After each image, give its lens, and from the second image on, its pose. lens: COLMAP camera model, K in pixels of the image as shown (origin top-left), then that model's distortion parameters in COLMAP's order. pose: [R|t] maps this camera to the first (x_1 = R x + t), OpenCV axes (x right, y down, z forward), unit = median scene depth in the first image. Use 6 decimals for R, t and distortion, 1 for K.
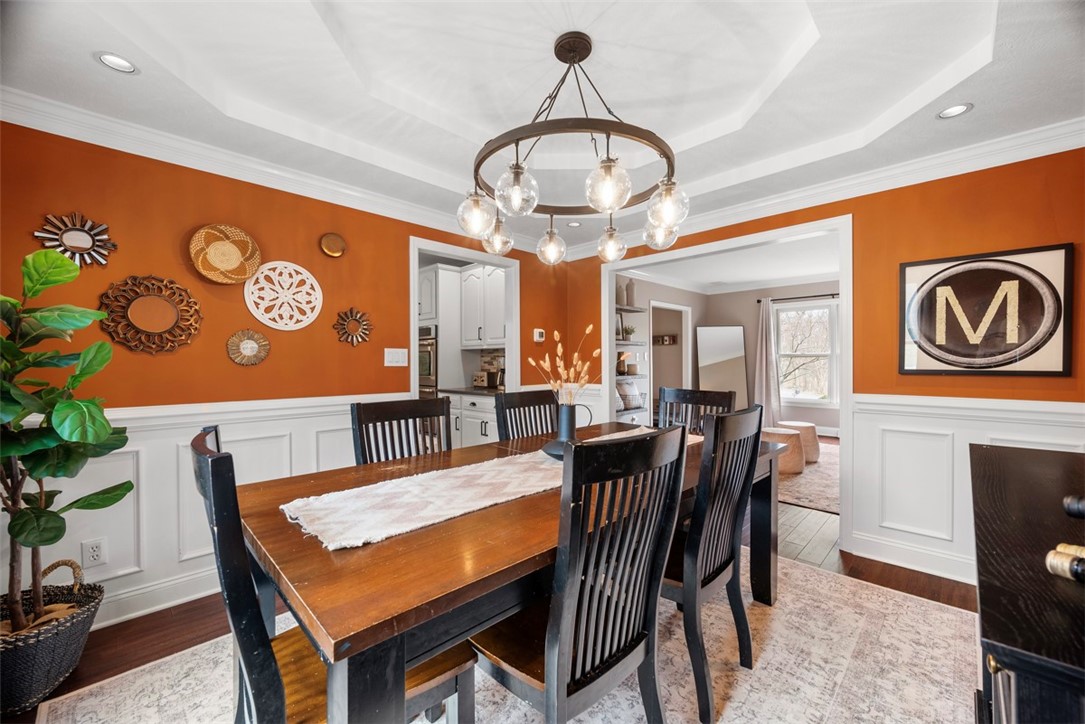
lens RADIAL K [[430.9, 0, 545.2], [0, 430.9, 361.7], [0, 0, 1]] dist [0.001356, -0.000007]
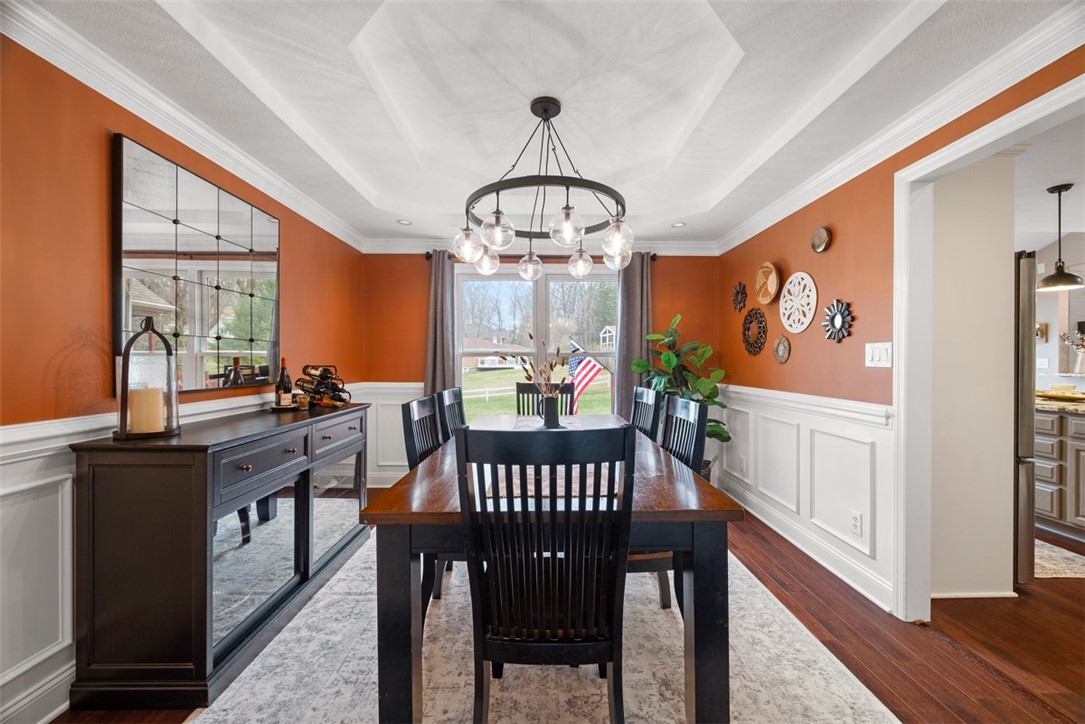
lens RADIAL K [[430.9, 0, 545.2], [0, 430.9, 361.7], [0, 0, 1]] dist [0.001356, -0.000007]
pose [[-0.705062, 0.004227, -0.709133, 0.657022], [0.002278, 0.999991, 0.003697, -0.003788], [0.709142, 0.000991, -0.705065, 1.313584]]
